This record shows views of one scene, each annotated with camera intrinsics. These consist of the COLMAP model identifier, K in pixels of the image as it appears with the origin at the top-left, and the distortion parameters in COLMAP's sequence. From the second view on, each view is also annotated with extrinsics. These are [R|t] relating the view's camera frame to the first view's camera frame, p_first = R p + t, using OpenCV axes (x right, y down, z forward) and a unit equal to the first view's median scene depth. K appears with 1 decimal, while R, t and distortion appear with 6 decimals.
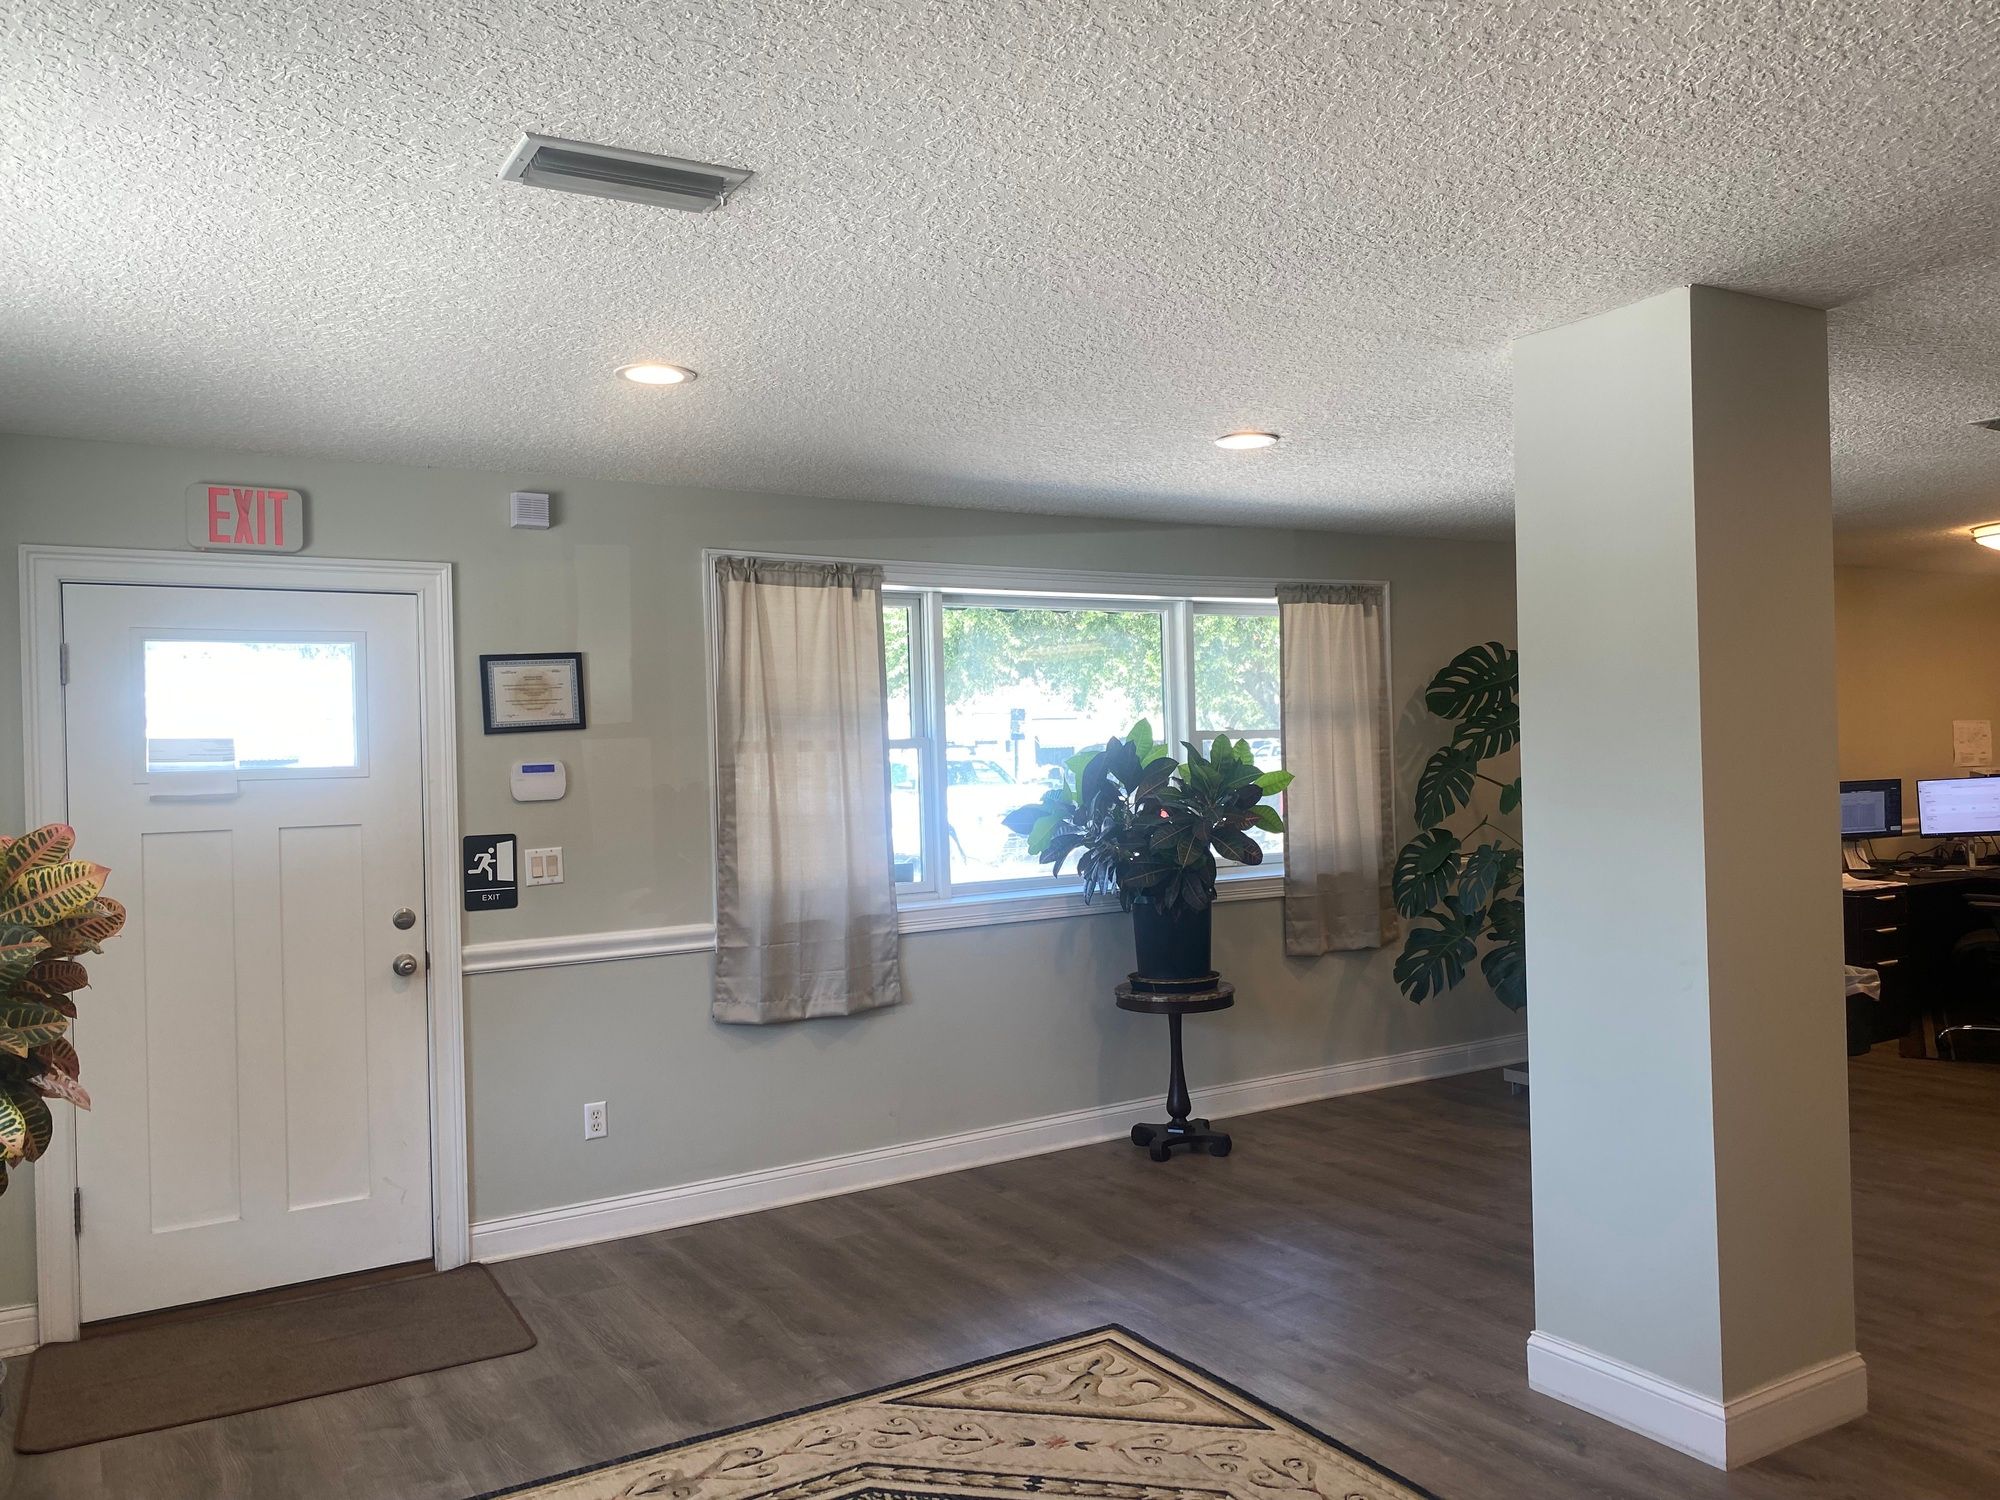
lens RADIAL K [[1515.4, 0, 1000.2], [0, 1515.4, 746.3], [0, 0, 1]] dist [0.006335, -0.024670]
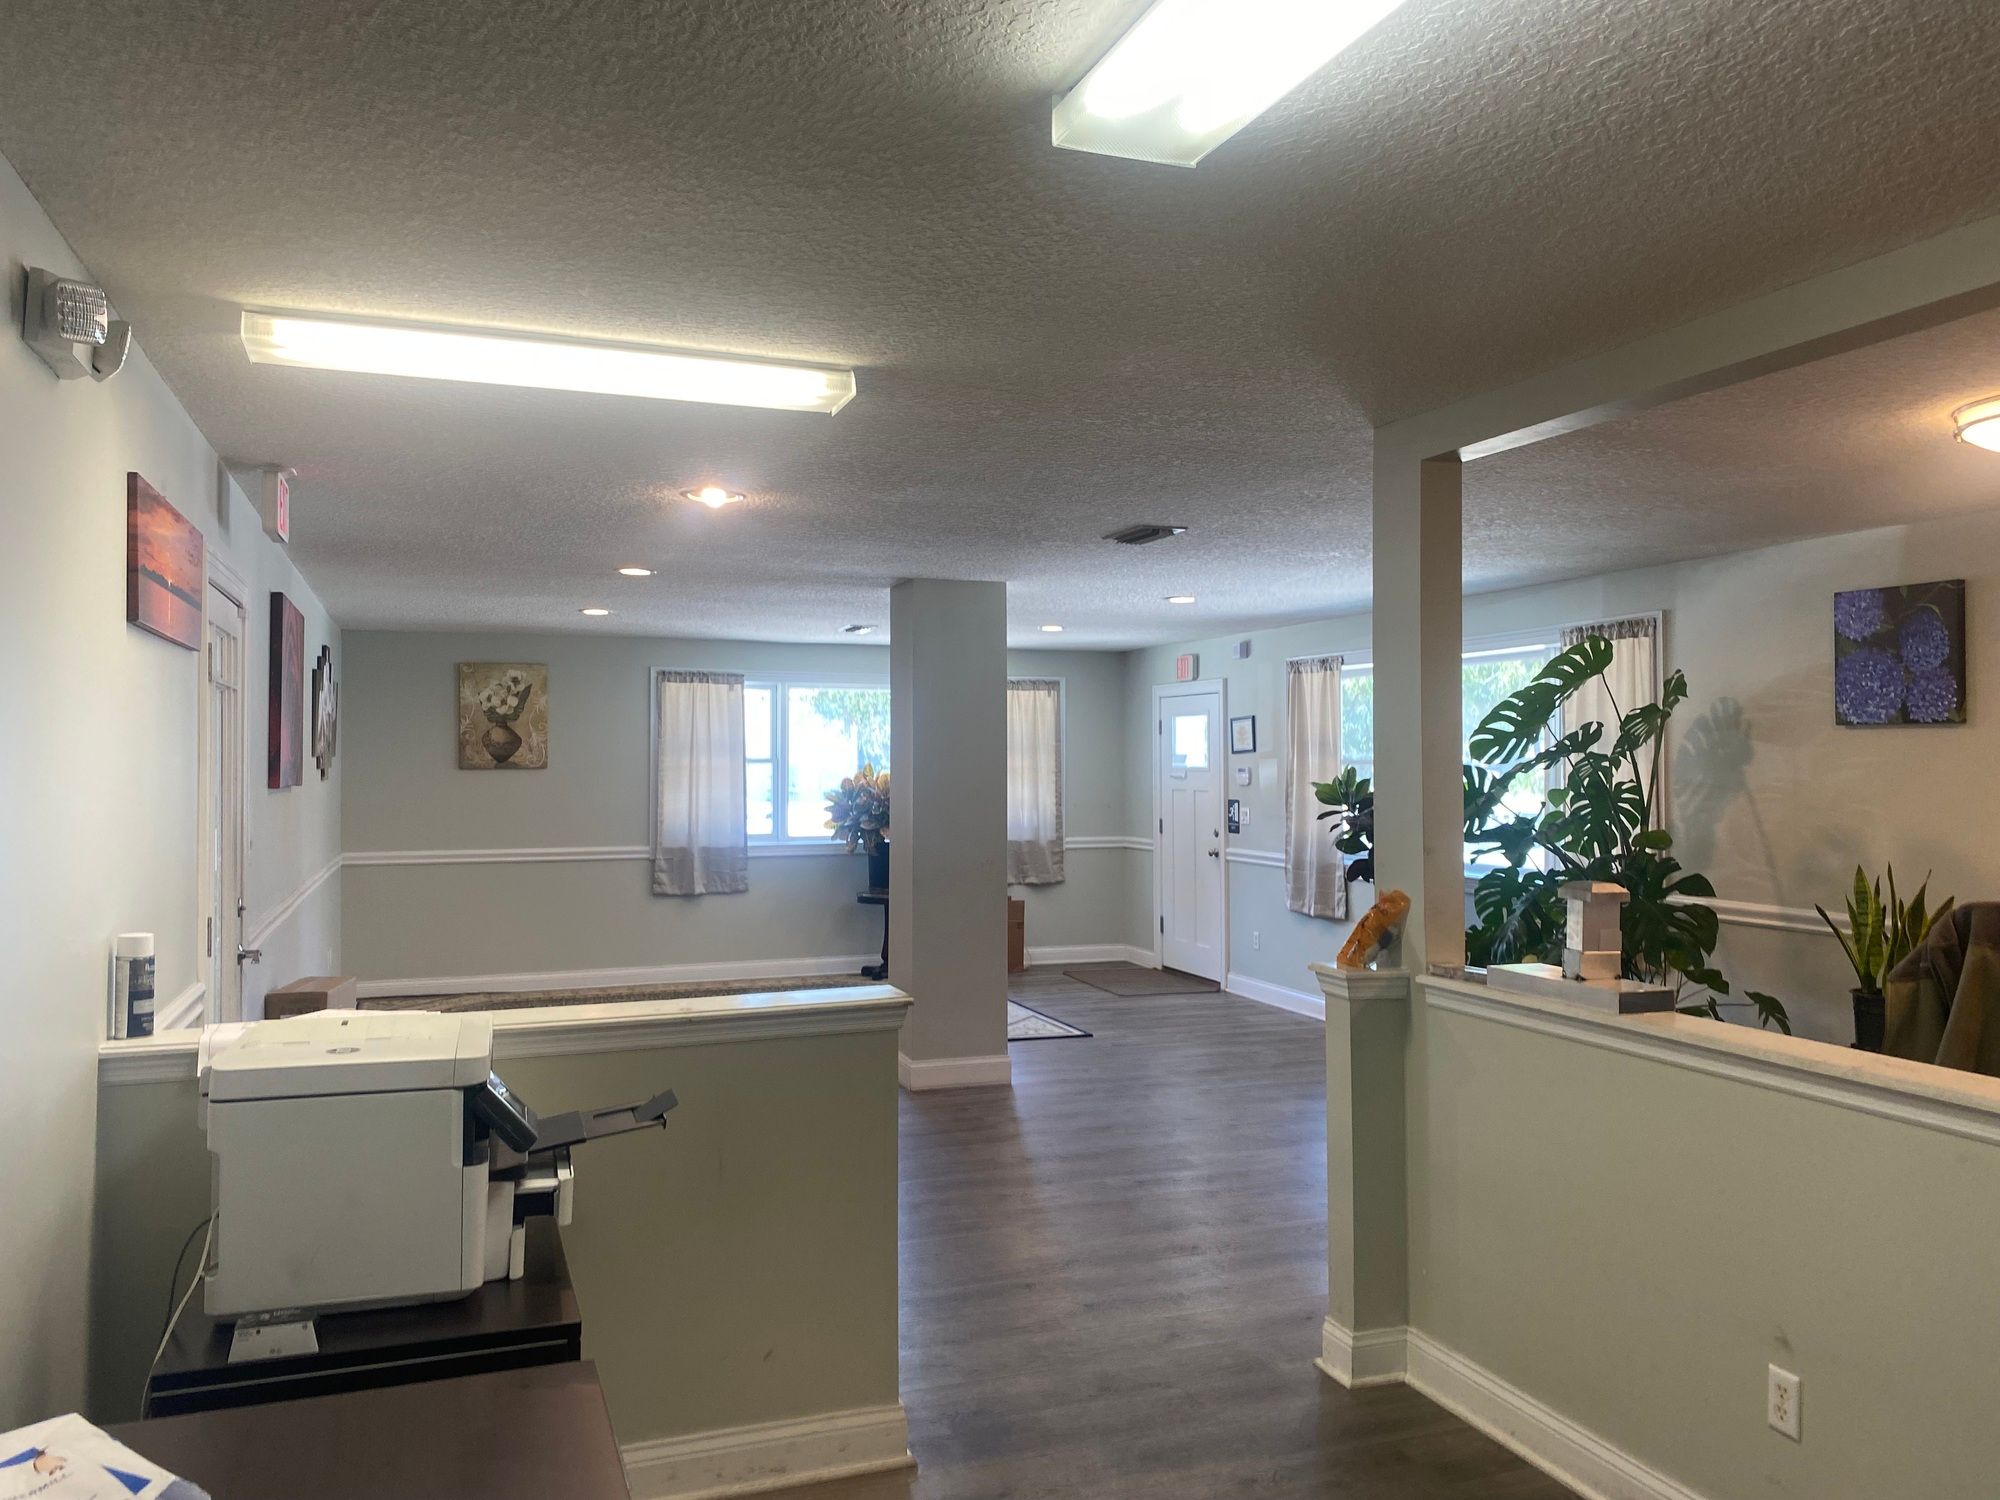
lens RADIAL K [[1509.7, 0, 1005.7], [0, 1509.7, 742.8], [0, 0, 1]] dist [0.024598, -0.025922]
pose [[-0.188242, 0.012666, -0.982041, 1.805794], [0.006483, 0.999911, 0.011654, -0.049593], [0.982101, -0.004173, -0.188307, 1.045663]]
